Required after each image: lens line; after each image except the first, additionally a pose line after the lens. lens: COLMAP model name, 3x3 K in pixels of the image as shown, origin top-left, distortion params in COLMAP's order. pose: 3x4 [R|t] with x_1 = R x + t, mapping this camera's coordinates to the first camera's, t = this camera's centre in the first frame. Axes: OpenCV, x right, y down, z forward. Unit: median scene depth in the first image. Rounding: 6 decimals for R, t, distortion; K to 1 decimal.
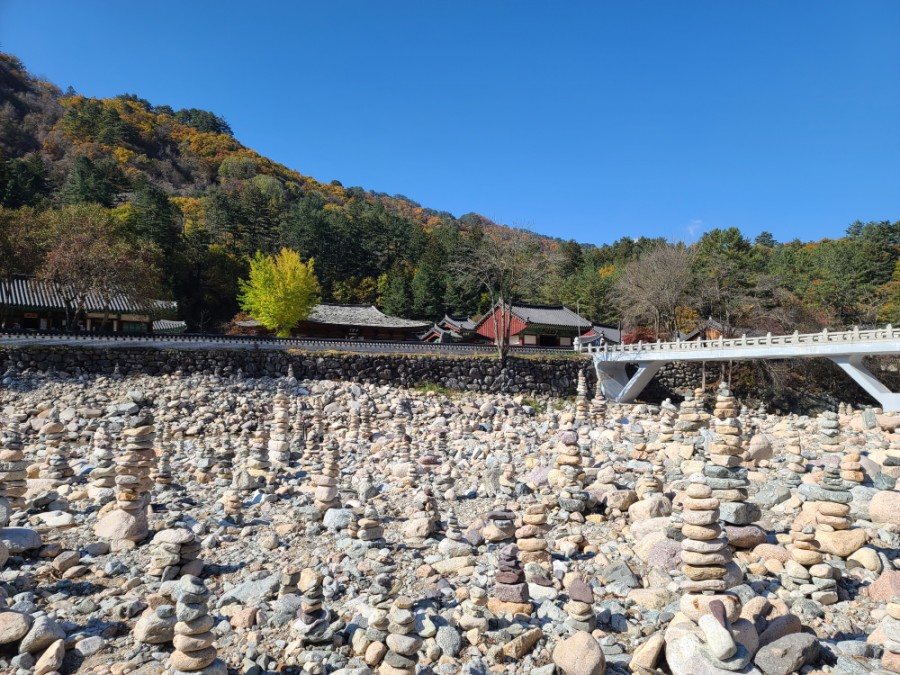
lens RADIAL K [[678.6, 0, 454.0], [0, 678.6, 339.4], [0, 0, 1]] dist [0.089734, -0.063704]
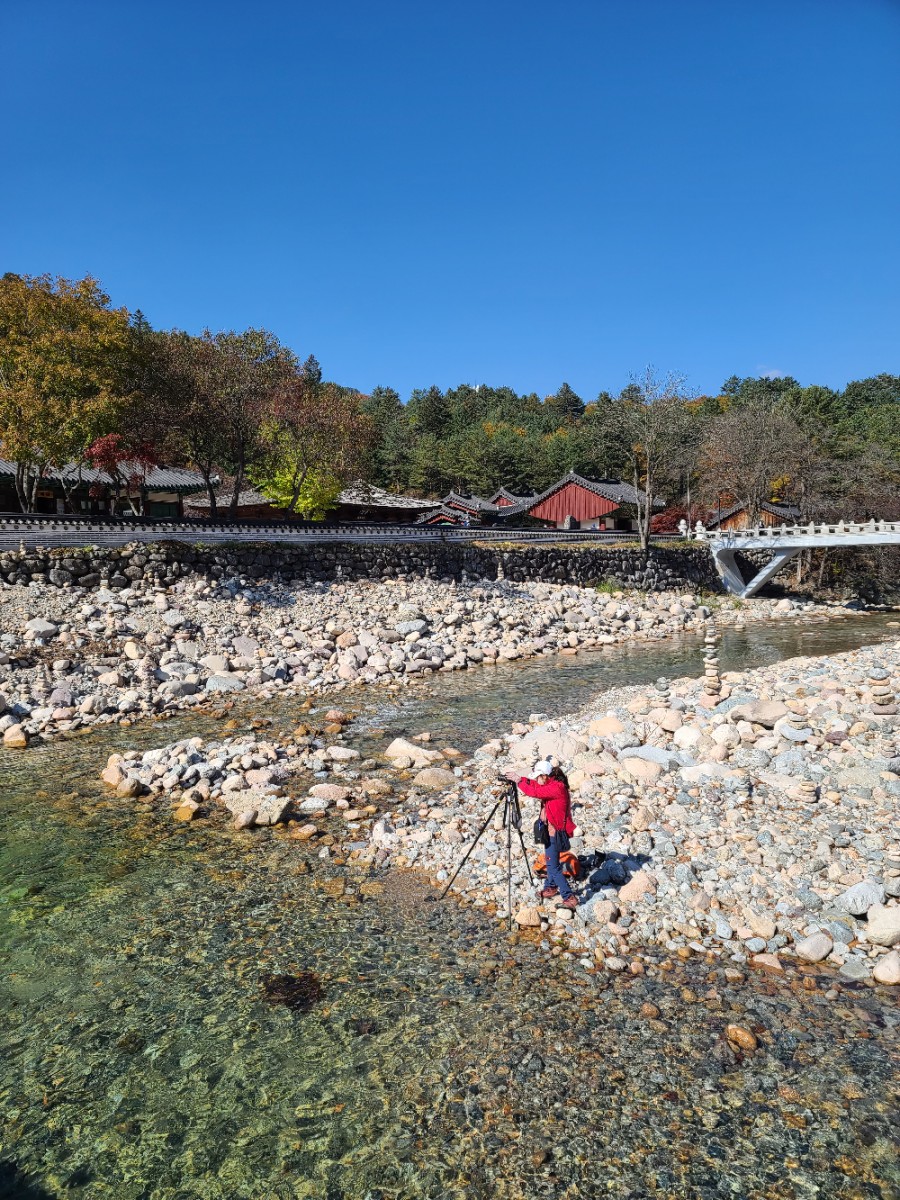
lens RADIAL K [[921.8, 0, 424.4], [0, 921.8, 600.5], [0, 0, 1]] dist [0.070134, -0.079016]
pose [[0.947222, -0.035439, 0.318614, -0.610646], [0.006329, 0.995744, 0.091940, -0.014806], [-0.320516, -0.085072, 0.943415, 0.058043]]
